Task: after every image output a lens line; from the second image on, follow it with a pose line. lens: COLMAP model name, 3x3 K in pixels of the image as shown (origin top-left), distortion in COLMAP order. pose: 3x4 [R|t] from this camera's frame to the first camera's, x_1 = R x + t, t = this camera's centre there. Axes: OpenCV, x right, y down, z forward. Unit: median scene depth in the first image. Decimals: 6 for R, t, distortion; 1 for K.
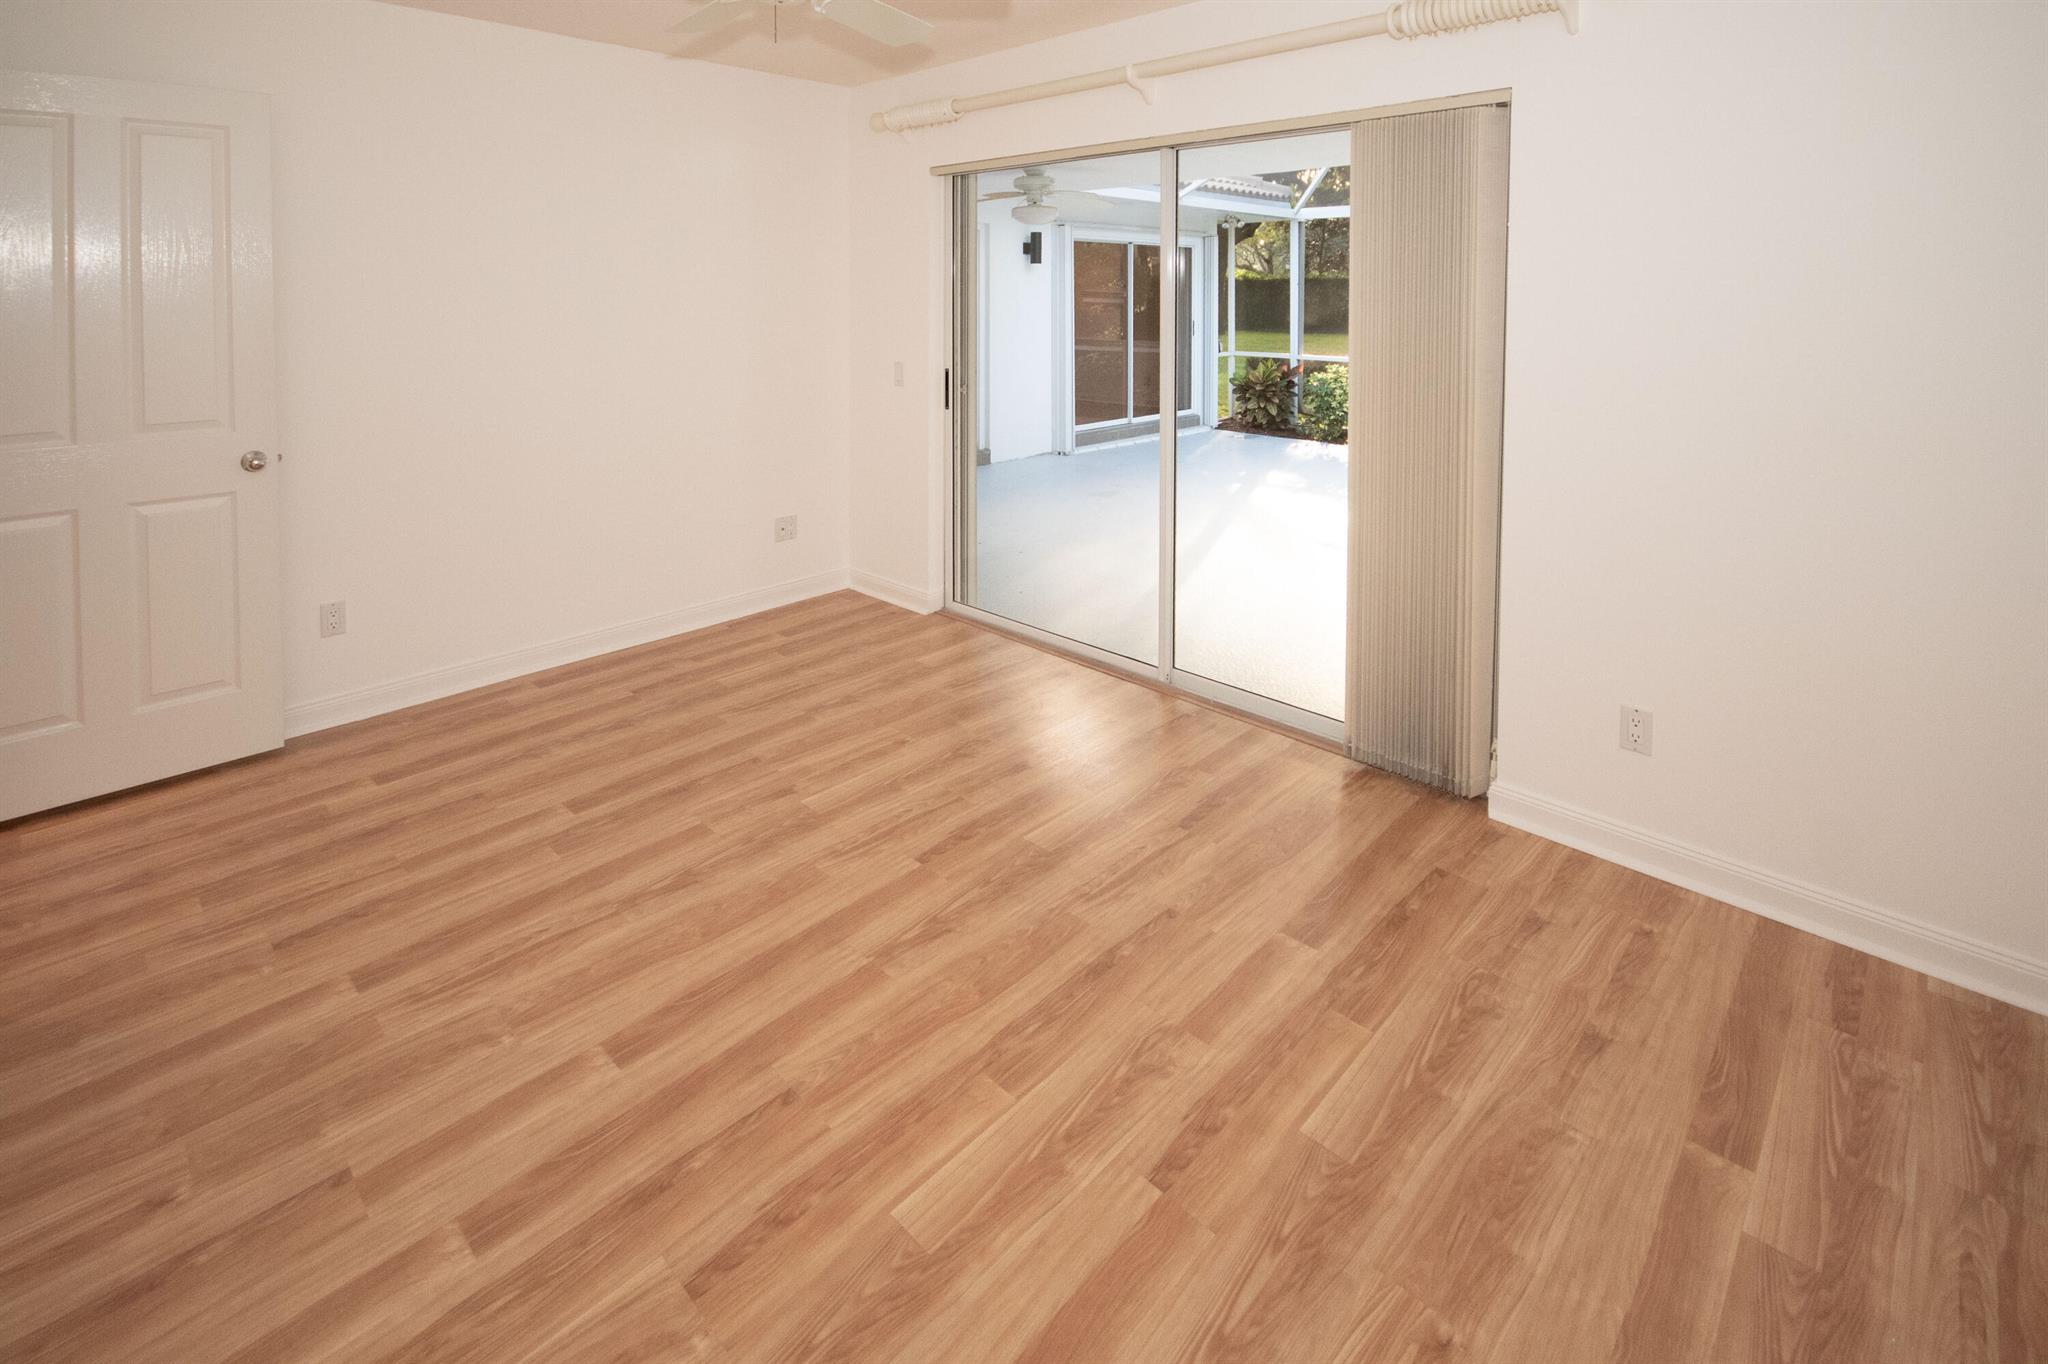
lens RADIAL K [[929.9, 0, 1026.3], [0, 929.9, 620.4], [0, 0, 1]] dist [0.002799, -0.011981]
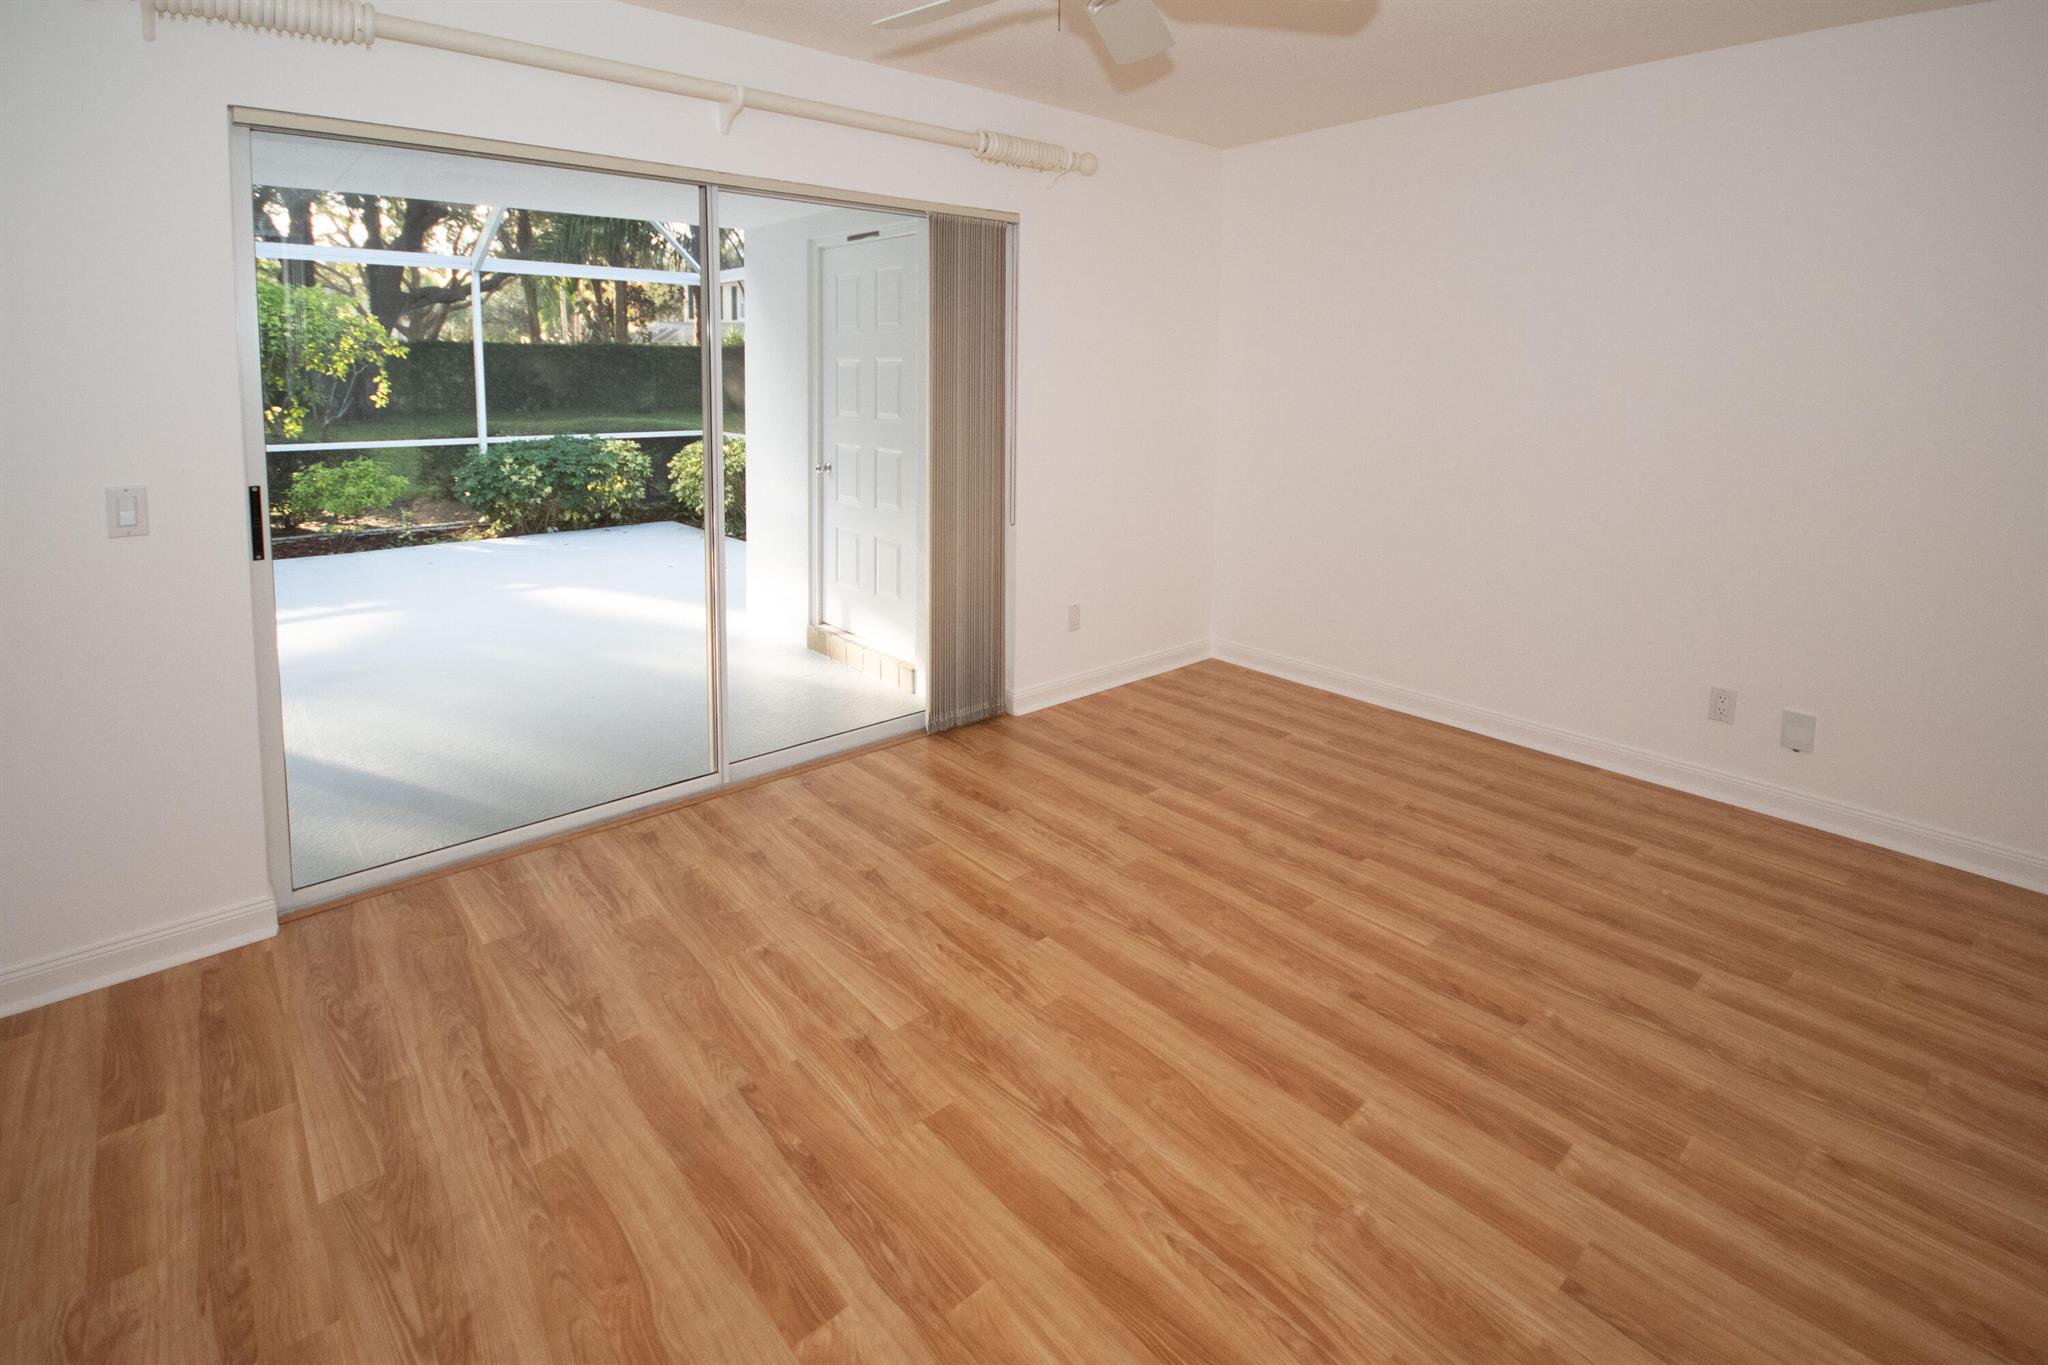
lens RADIAL K [[929.9, 0, 1026.3], [0, 929.9, 620.9], [0, 0, 1]] dist [0.002799, -0.011981]
pose [[0.087002, -0.259614, 0.961785, -1.267432], [0.321218, 0.921192, 0.219600, -0.356636], [-0.943000, 0.289837, 0.163538, 0.970867]]
